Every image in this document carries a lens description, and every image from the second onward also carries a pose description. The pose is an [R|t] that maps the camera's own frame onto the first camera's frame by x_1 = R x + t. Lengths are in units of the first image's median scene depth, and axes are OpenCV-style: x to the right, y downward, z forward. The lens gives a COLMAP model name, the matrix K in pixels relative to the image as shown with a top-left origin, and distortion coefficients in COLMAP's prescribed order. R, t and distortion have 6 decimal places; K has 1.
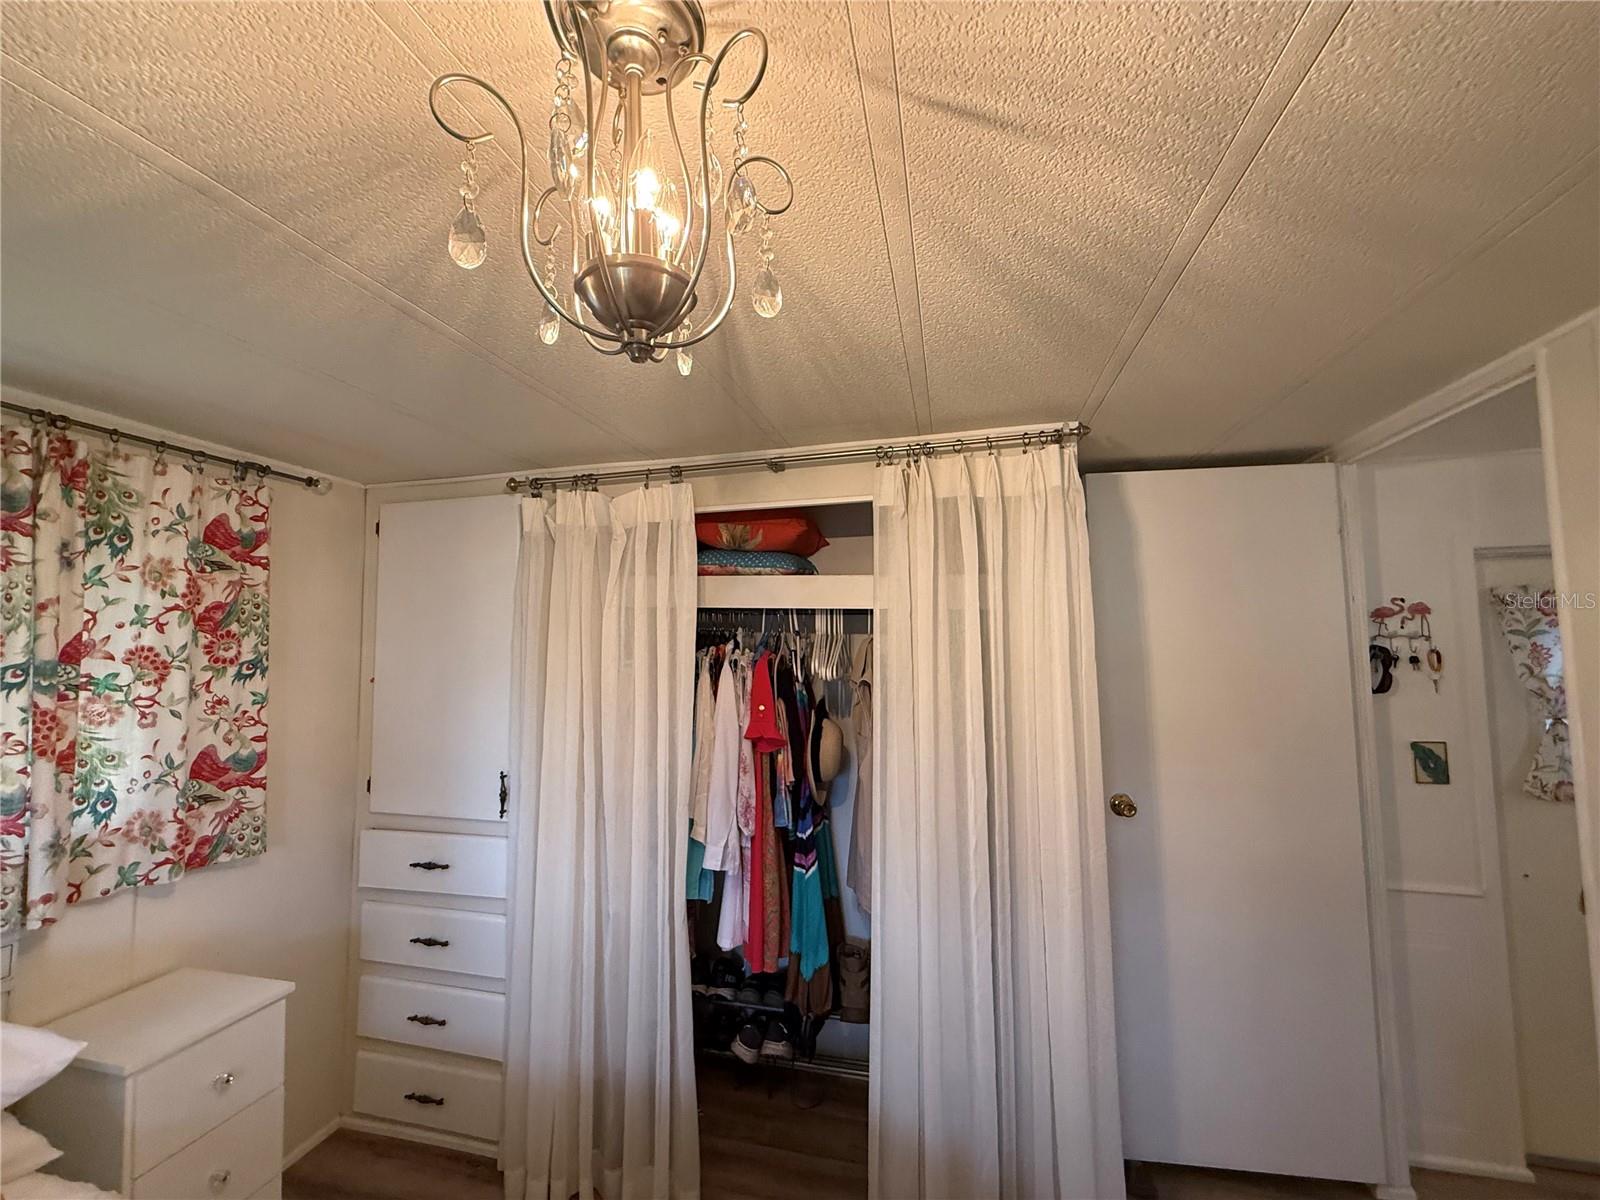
lens RADIAL K [[637.2, 0, 791.6], [0, 637.2, 596.5], [0, 0, 1]] dist [0.000985, -0.000108]
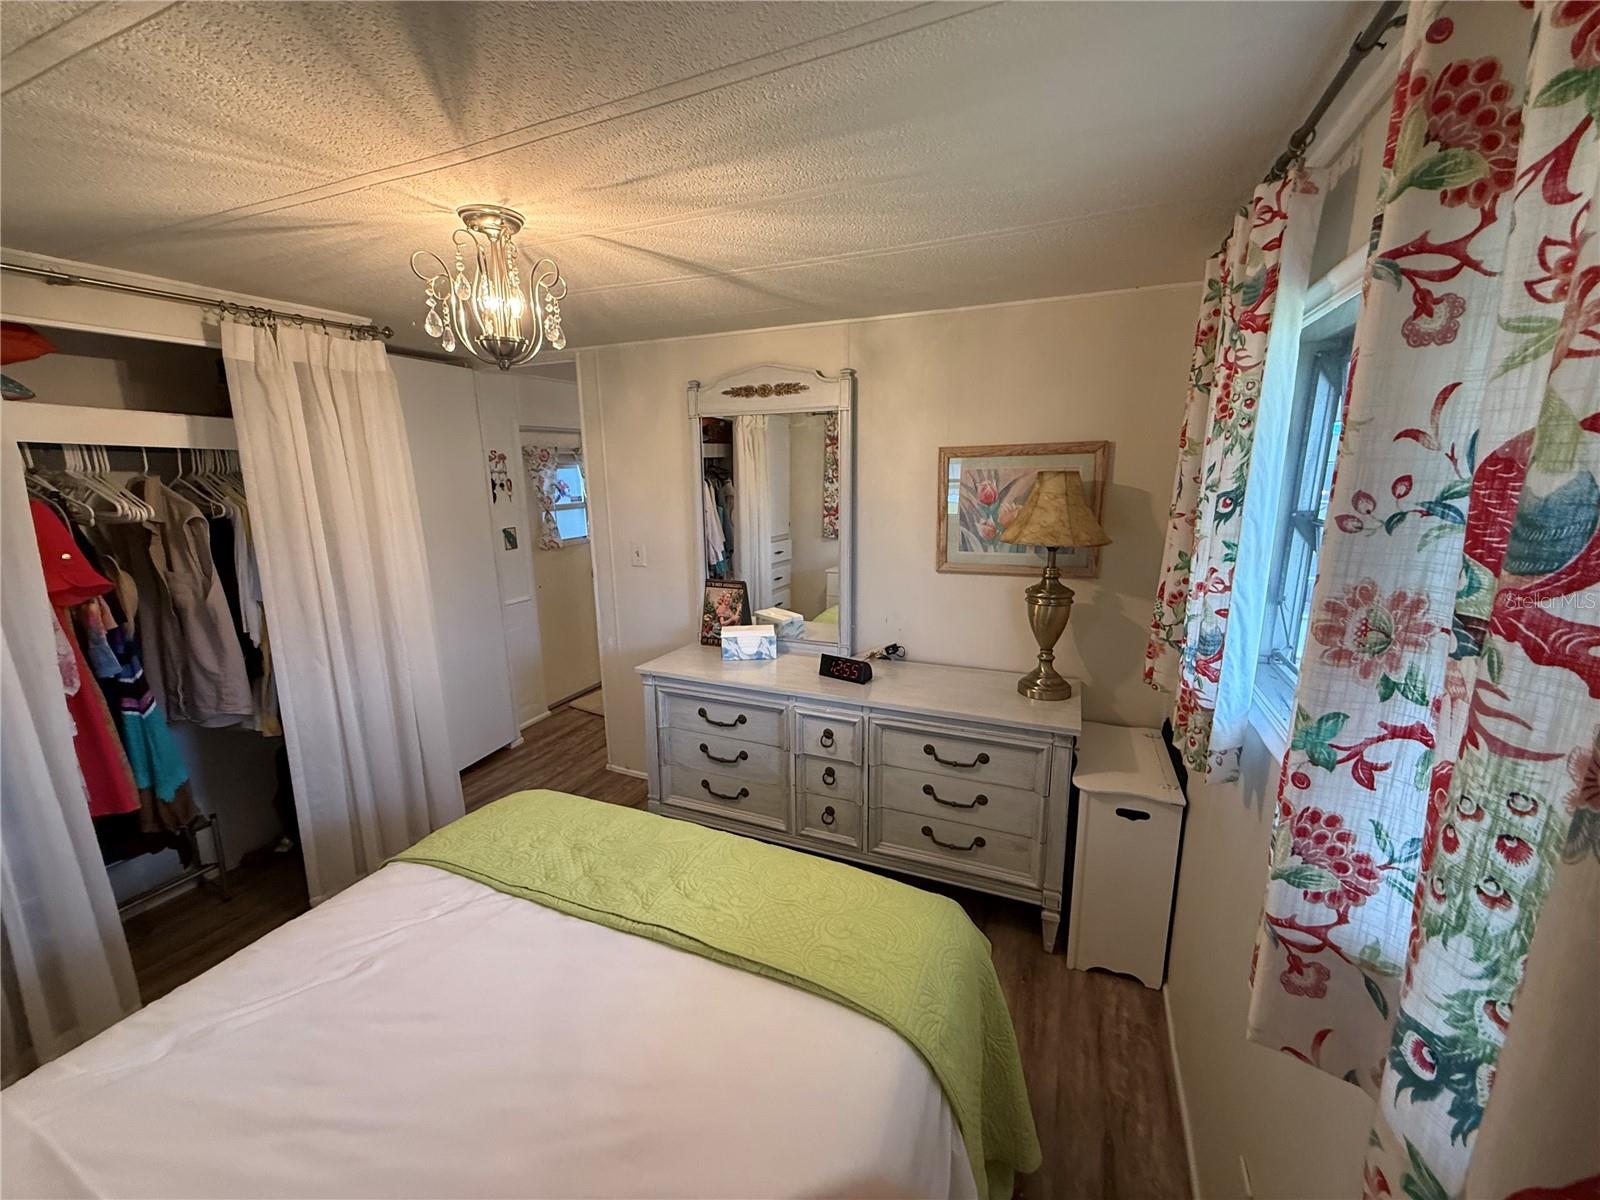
lens RADIAL K [[637.2, 0, 799.9], [0, 637.2, 599.5], [0, 0, 1]] dist [0.000985, -0.000108]
pose [[0.164910, -0.198555, 0.966116, -0.634521], [-0.053550, 0.976280, 0.209785, -0.009566], [-0.984854, -0.086332, 0.150366, -0.141750]]
